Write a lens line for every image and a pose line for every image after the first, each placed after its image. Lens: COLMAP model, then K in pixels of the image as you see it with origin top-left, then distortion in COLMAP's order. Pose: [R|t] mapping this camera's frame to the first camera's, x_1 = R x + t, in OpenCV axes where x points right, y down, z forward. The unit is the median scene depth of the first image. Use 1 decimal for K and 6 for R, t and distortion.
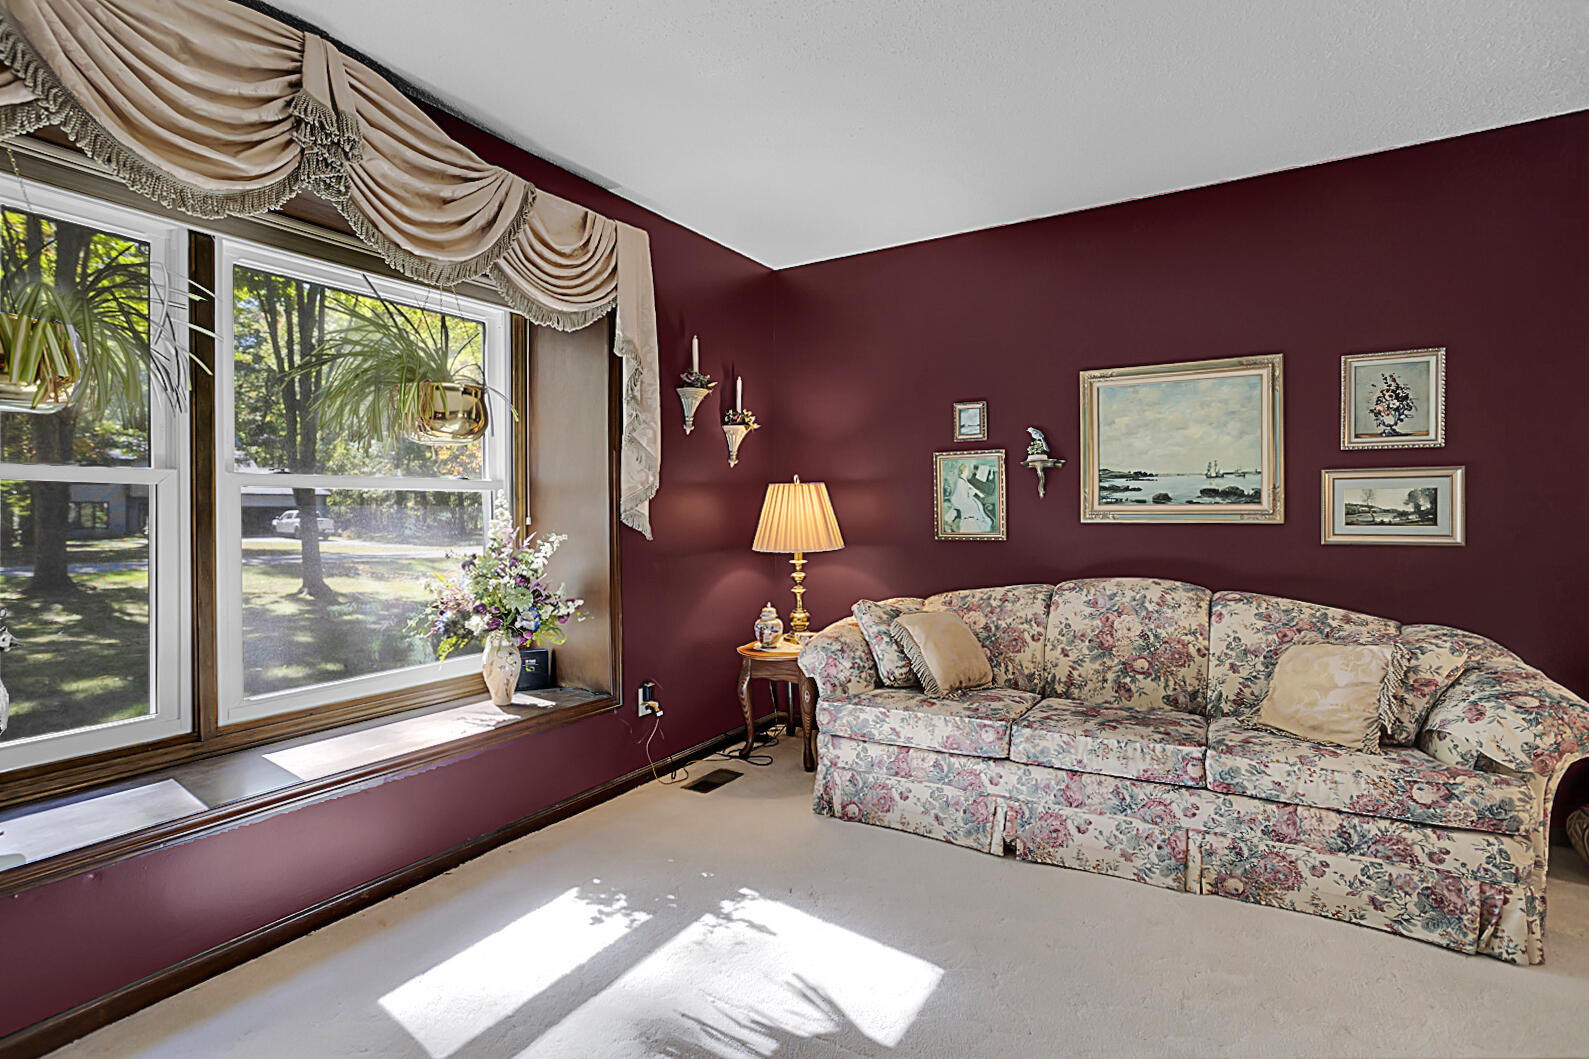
lens RADIAL K [[759.5, 0, 794.6], [0, 759.5, 515.0], [0, 0, 1]] dist [-0.000950, 0.000410]
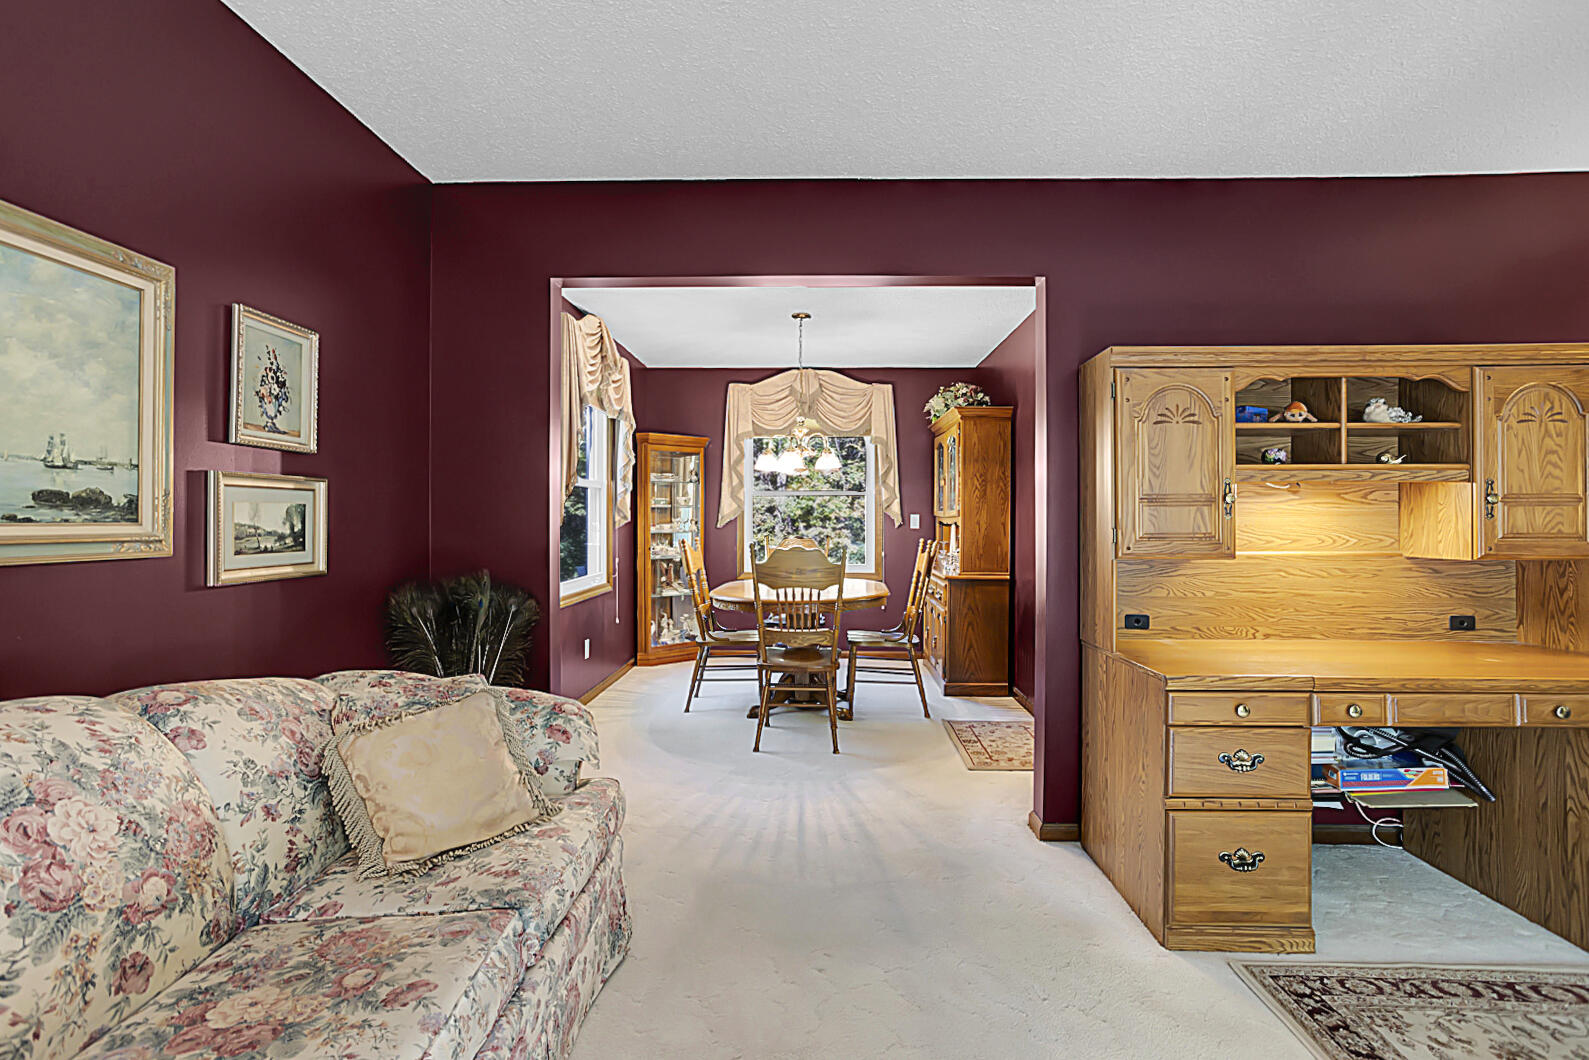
lens RADIAL K [[759.5, 0, 794.6], [0, 759.5, 515.5], [0, 0, 1]] dist [-0.000950, 0.000410]
pose [[-0.482287, 0.010727, 0.875947, -0.105742], [0.009814, 0.999928, -0.006842, -0.012335], [-0.875958, 0.005297, -0.482358, 0.902022]]
